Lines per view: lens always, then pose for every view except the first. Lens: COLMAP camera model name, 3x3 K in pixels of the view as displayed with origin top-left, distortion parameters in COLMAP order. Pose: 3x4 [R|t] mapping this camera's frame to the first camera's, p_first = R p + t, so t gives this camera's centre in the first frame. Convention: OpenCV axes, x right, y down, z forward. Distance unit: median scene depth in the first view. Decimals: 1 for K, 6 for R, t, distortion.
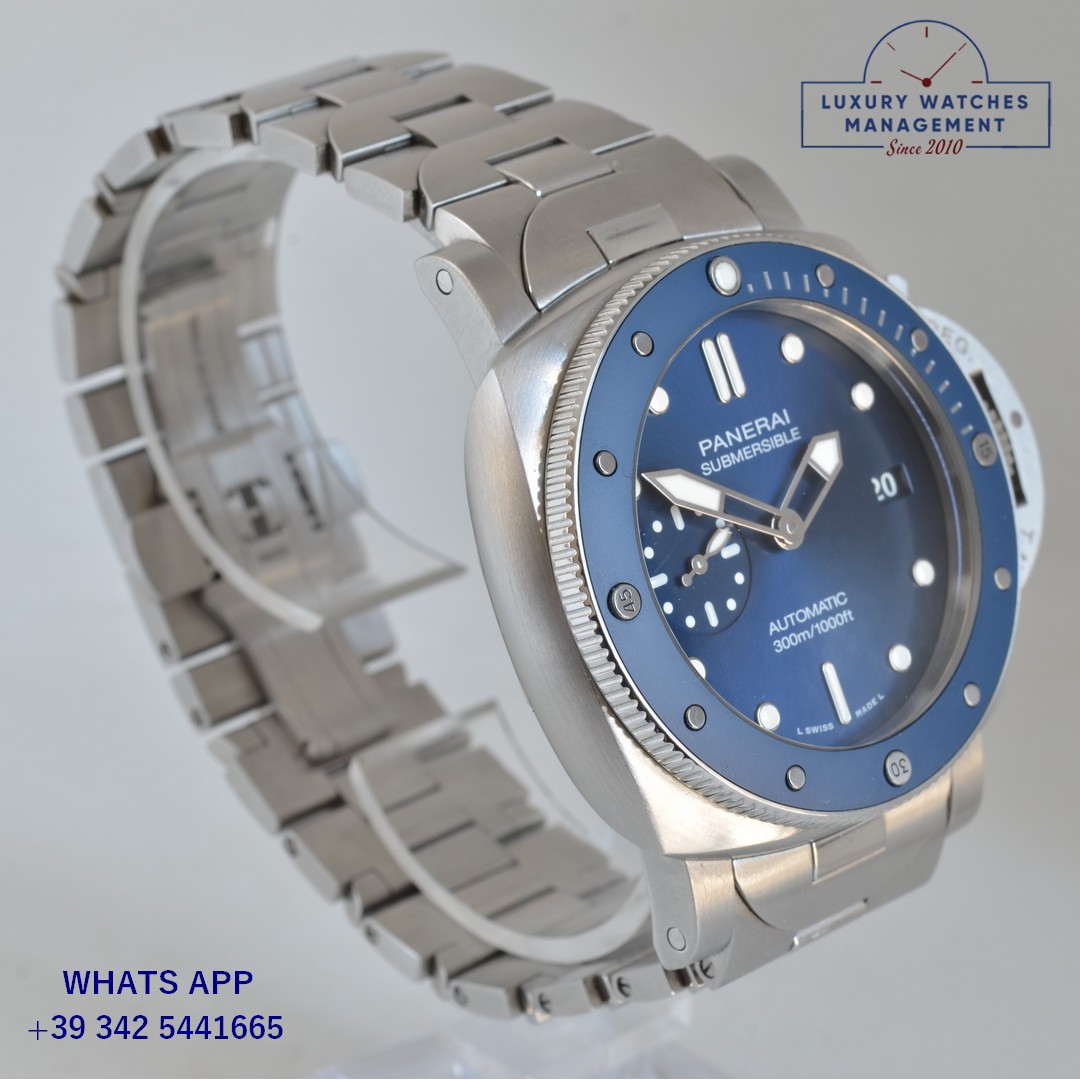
lens RADIAL K [[4362.4, 0, 540.0], [0, 4362.4, 540.0], [0, 0, 1]] dist [-0.012619, 0.919173]
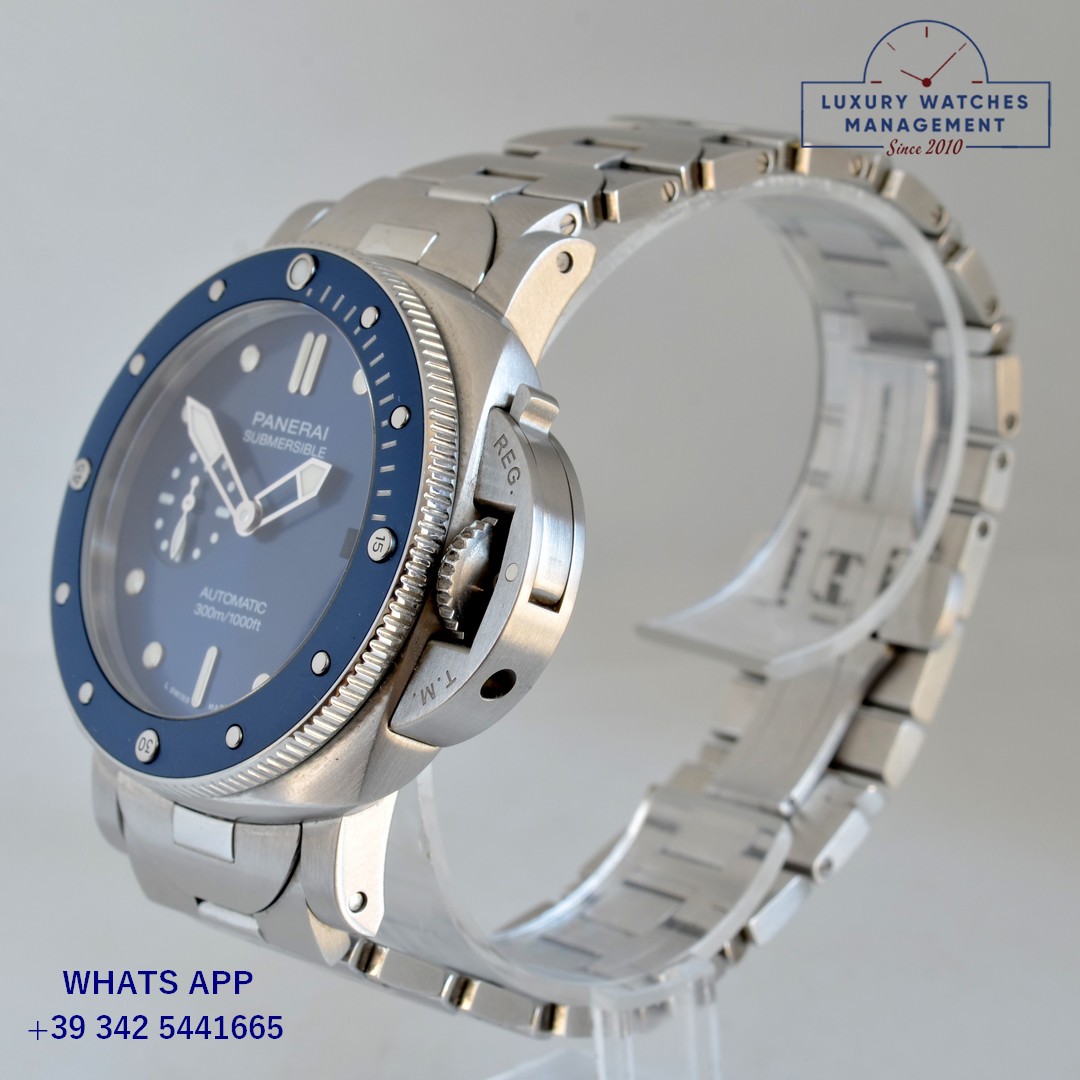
lens RADIAL K [[4362.4, 0, 540.0], [0, 4362.4, 540.0], [0, 0, 1]] dist [-0.012619, 0.919173]
pose [[-0.031135, 0.262499, -0.964430, 1.047022], [-0.358031, 0.897941, 0.255960, -0.285459], [0.933190, 0.353265, 0.066026, 0.982501]]
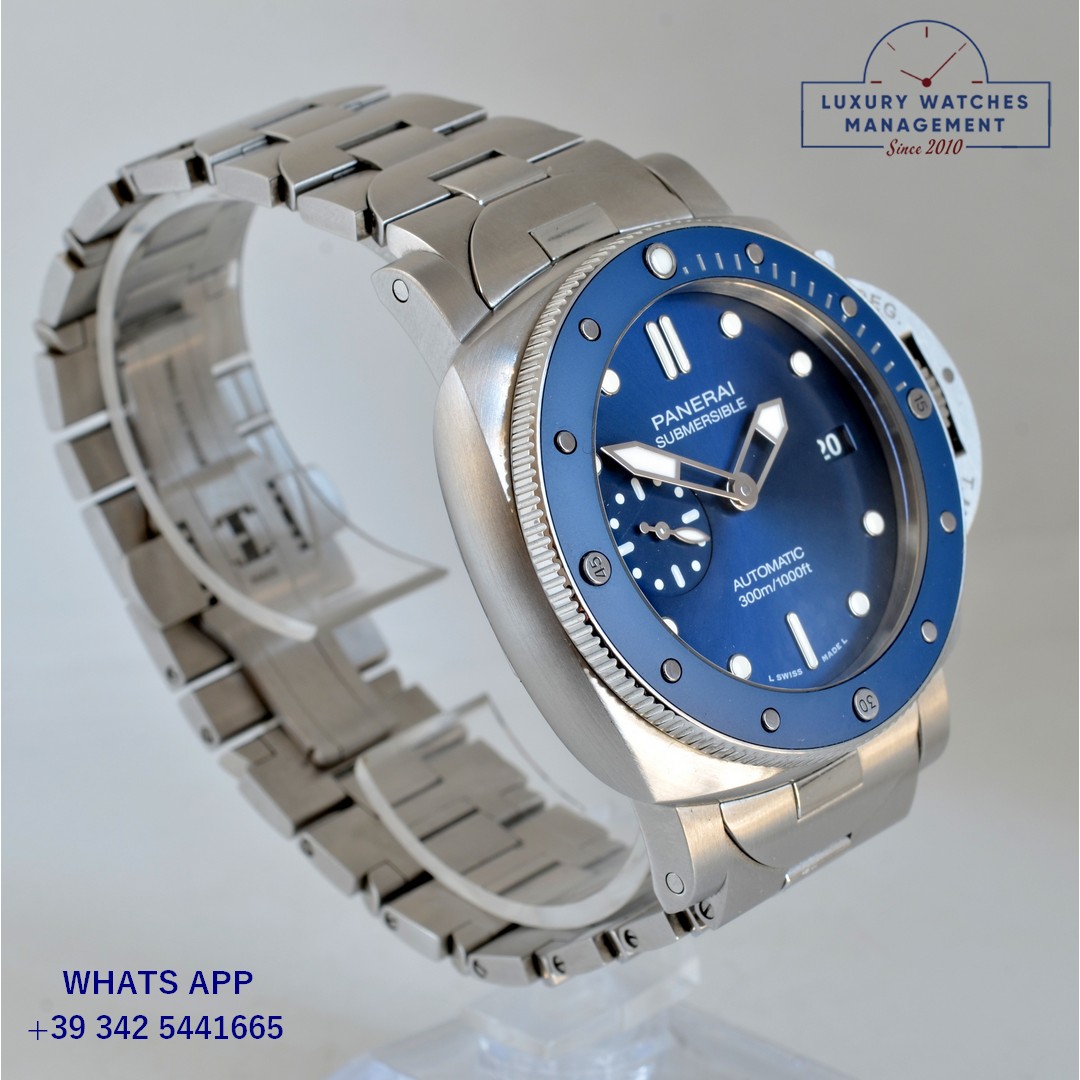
lens RADIAL K [[4362.4, 0, 540.0], [0, 4362.4, 540.0], [0, 0, 1]] dist [-0.012619, 0.919173]
pose [[0.995527, -0.094363, 0.004660, 0.001368], [0.094427, 0.995396, -0.016455, 0.021817], [-0.003086, 0.016822, 0.999854, -0.067200]]
